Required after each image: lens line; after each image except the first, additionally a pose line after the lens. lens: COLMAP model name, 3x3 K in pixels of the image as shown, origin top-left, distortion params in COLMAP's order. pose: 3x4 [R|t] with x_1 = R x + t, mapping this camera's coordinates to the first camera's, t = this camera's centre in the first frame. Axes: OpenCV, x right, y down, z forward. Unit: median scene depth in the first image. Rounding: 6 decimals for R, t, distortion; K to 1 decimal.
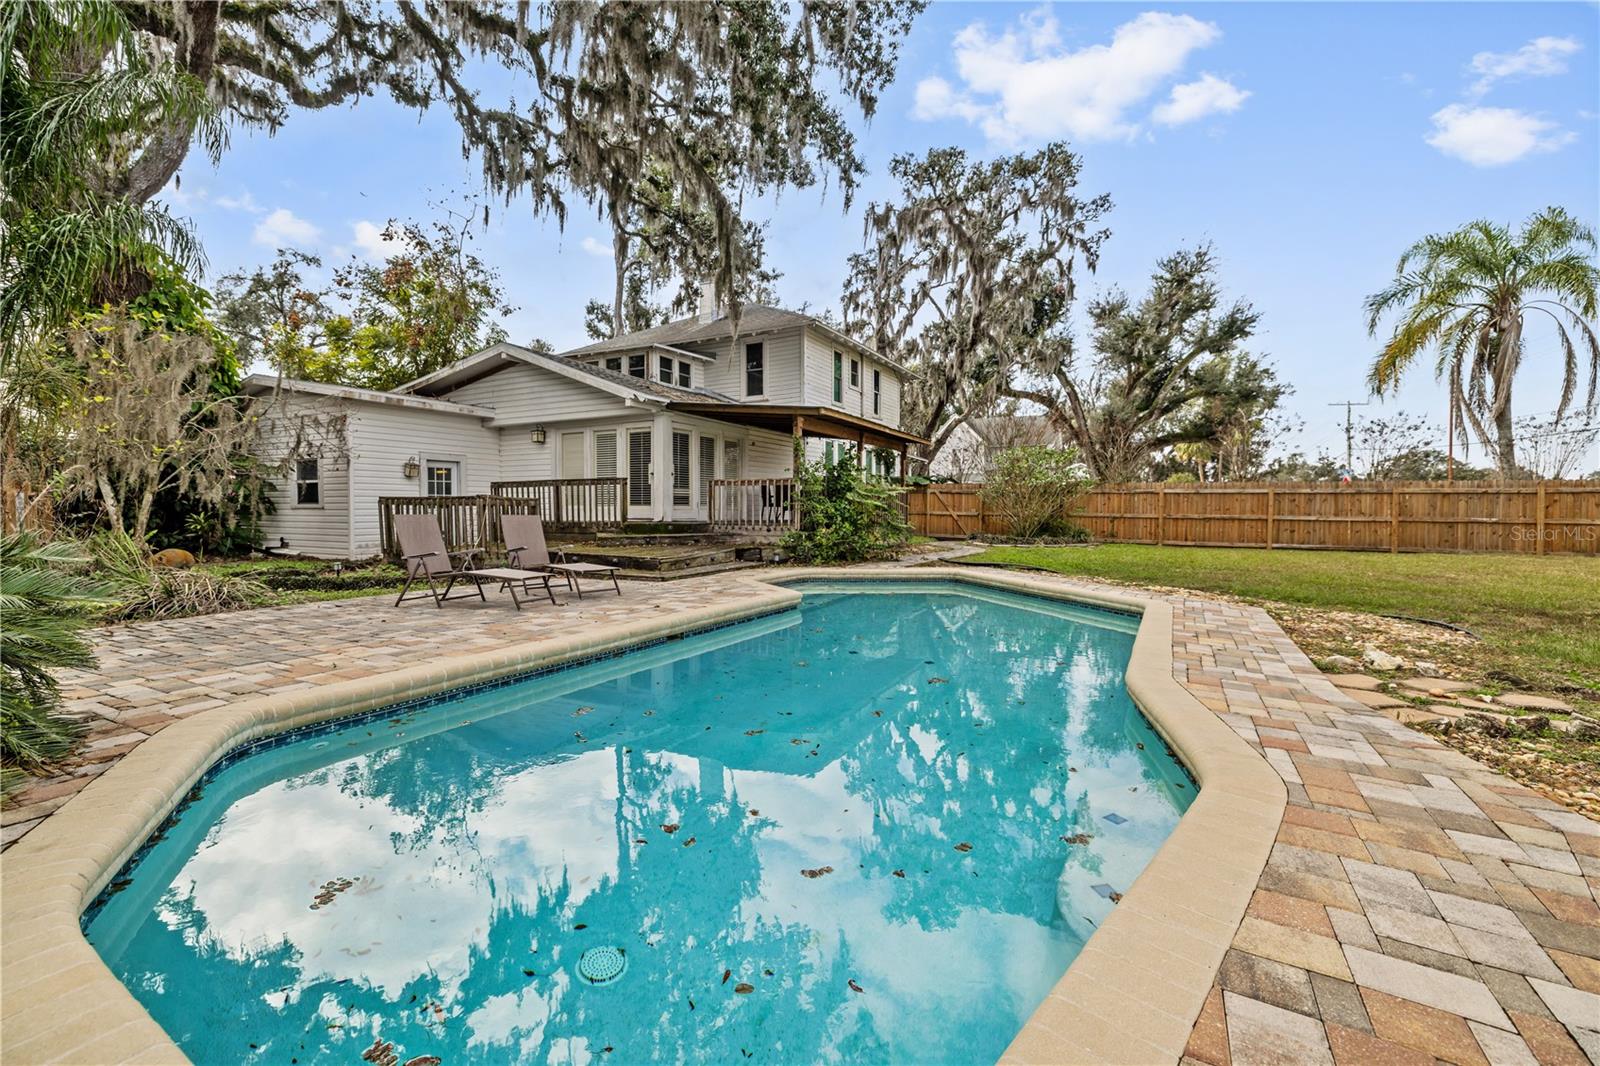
lens RADIAL K [[690.8, 0, 800.0], [0, 690.8, 533.0], [0, 0, 1]] dist [-0.000314, -0.000342]
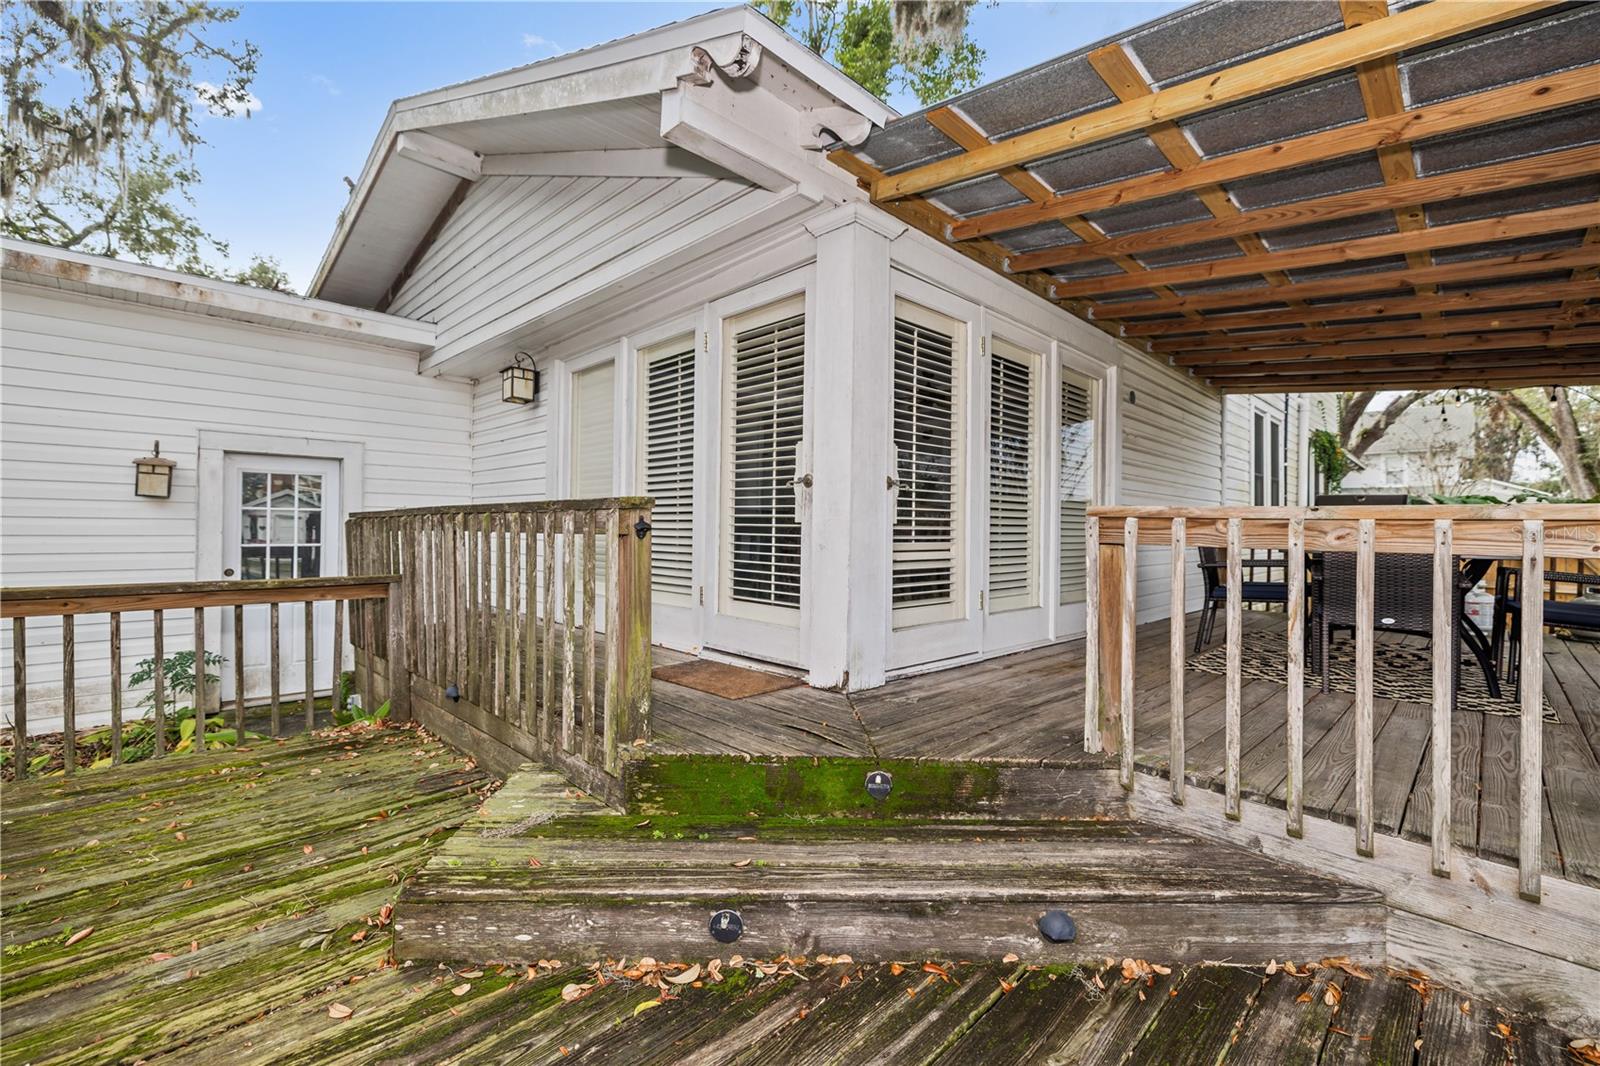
lens RADIAL K [[690.8, 0, 800.0], [0, 690.8, 533.0], [0, 0, 1]] dist [-0.000314, -0.000342]
pose [[0.956052, 0.013428, -0.292889, -0.144688], [-0.023139, 0.999290, -0.029719, -0.060564], [0.292282, 0.035190, 0.955684, 0.763113]]
